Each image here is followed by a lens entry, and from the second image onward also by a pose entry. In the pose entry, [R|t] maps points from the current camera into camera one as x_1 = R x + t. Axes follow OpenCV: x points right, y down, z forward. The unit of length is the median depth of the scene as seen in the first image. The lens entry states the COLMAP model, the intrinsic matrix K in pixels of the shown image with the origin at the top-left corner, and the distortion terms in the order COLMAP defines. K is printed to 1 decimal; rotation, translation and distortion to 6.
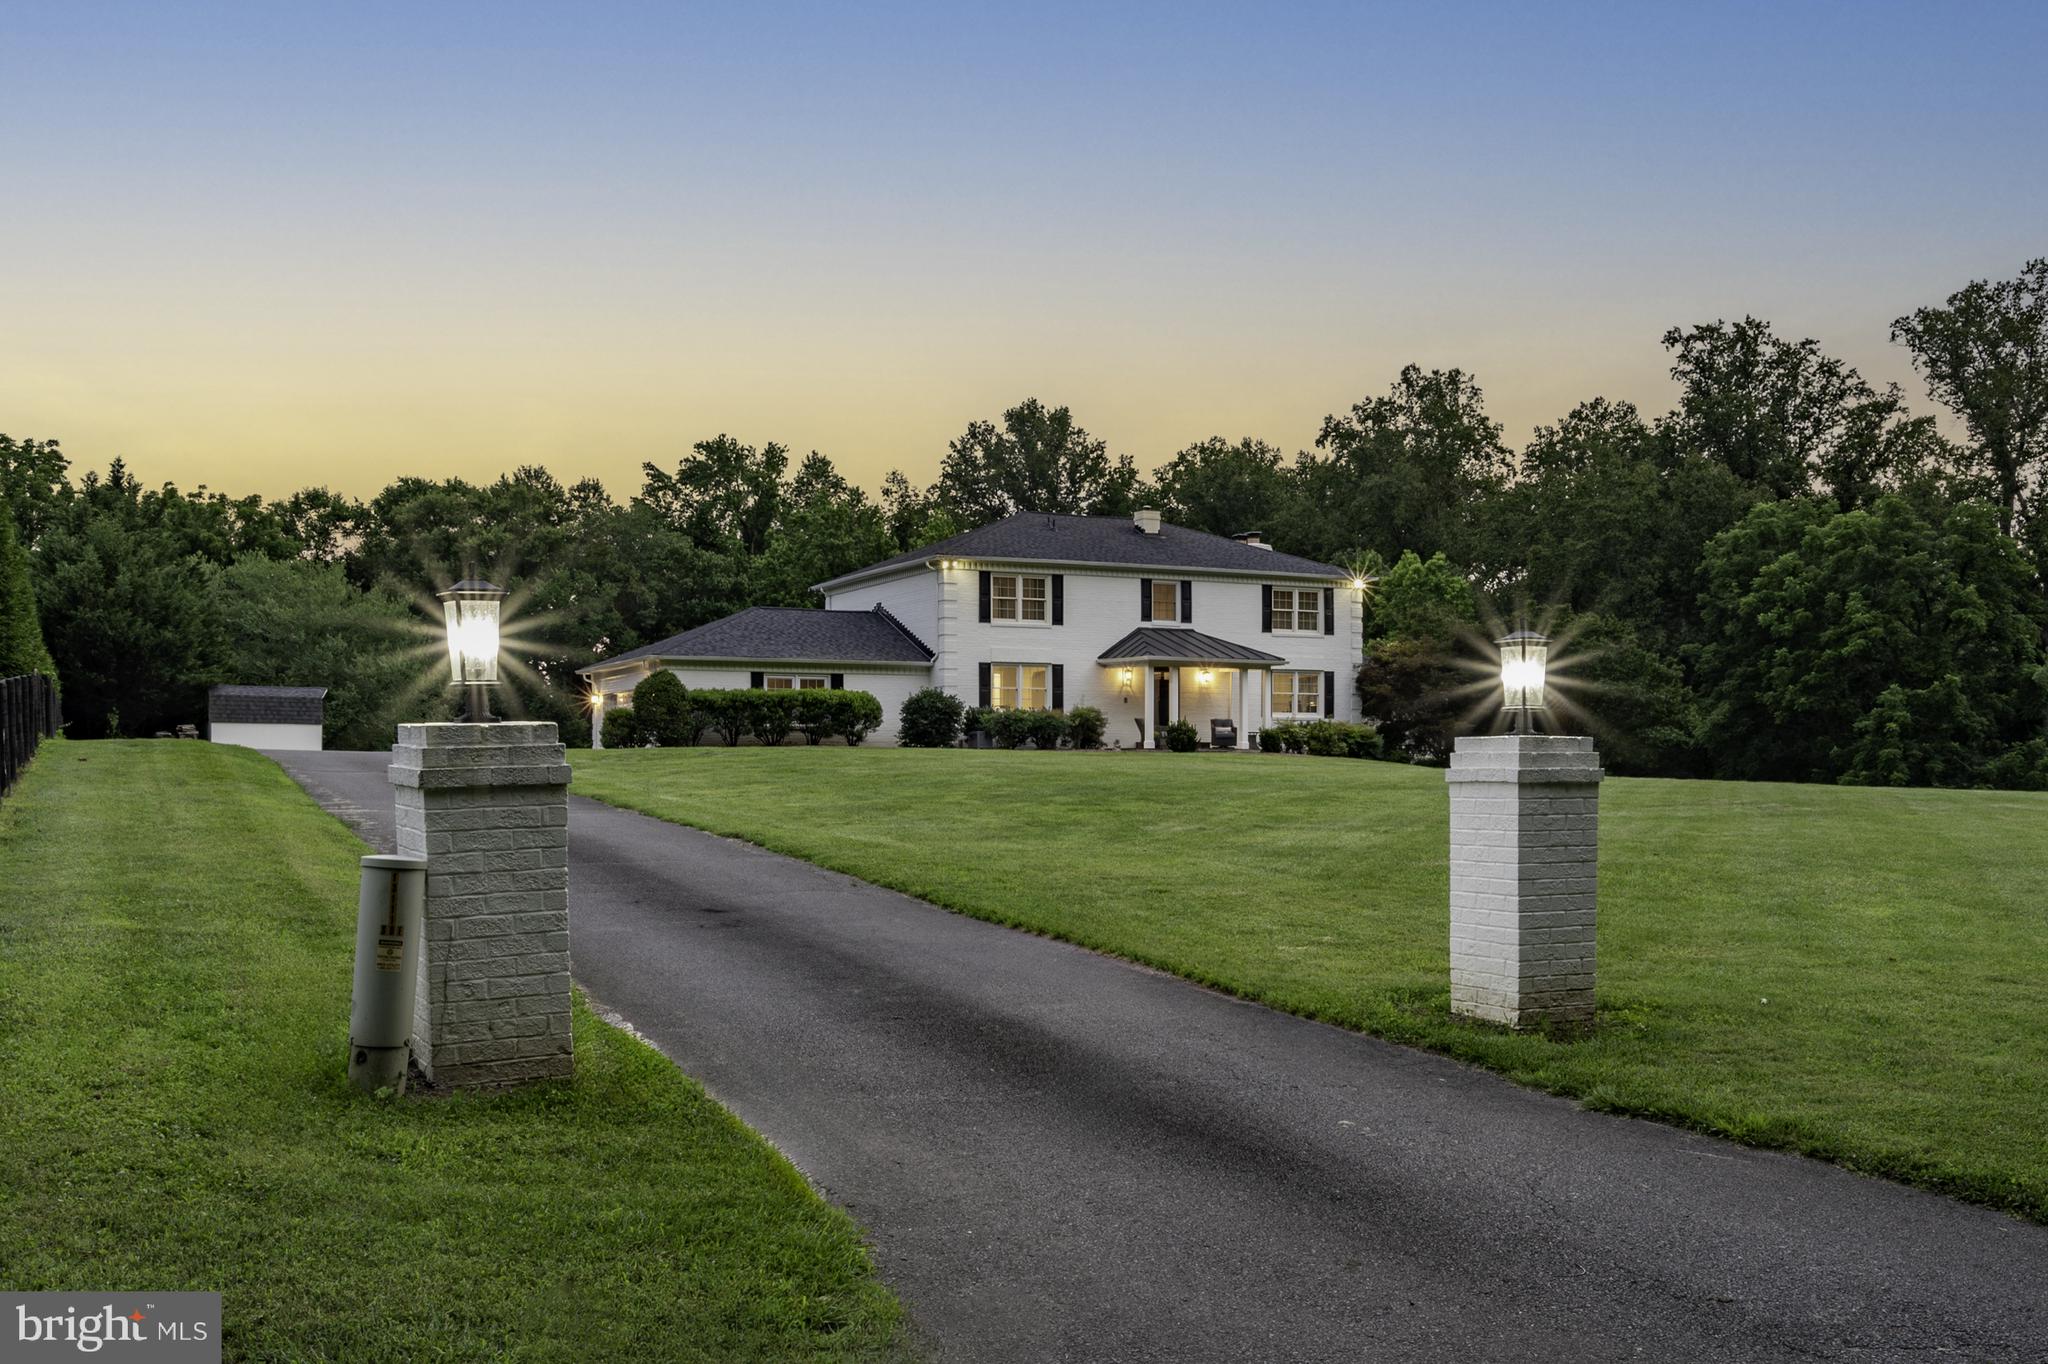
lens RADIAL K [[1538.5, 0, 1021.4], [0, 1538.5, 689.7], [0, 0, 1]] dist [0.079767, 0.001605]
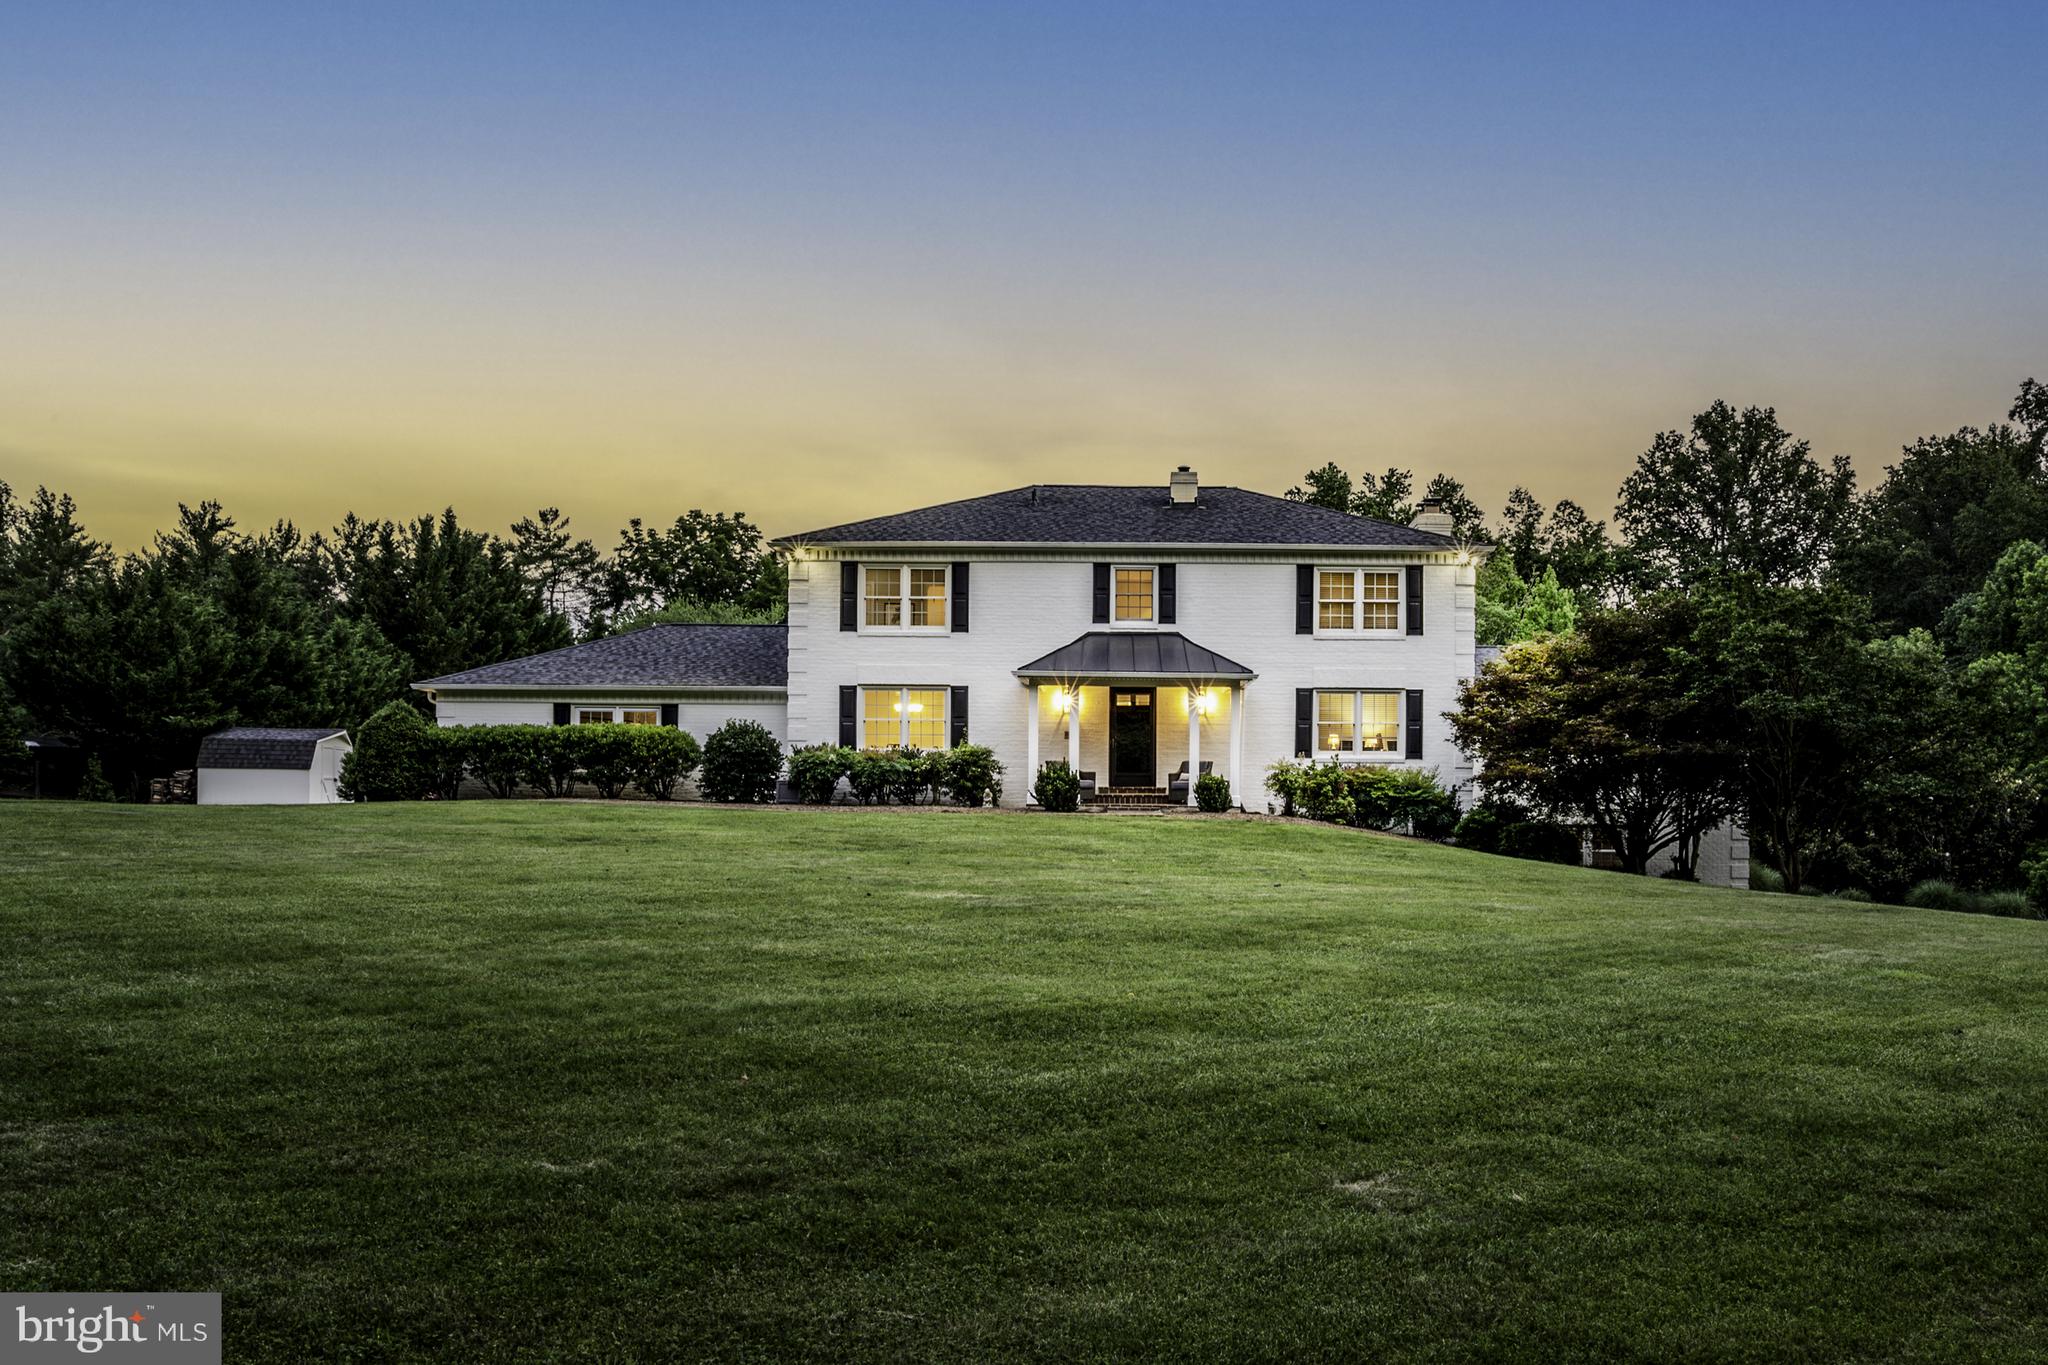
lens RADIAL K [[1459.8, 0, 1026.3], [0, 1459.8, 685.8], [0, 0, 1]] dist [-0.009422, 0.001314]
pose [[0.904780, -0.015387, -0.425601, 0.340541], [0.008958, 0.999814, -0.017105, -0.005085], [0.425785, 0.011664, 0.904749, 0.397102]]
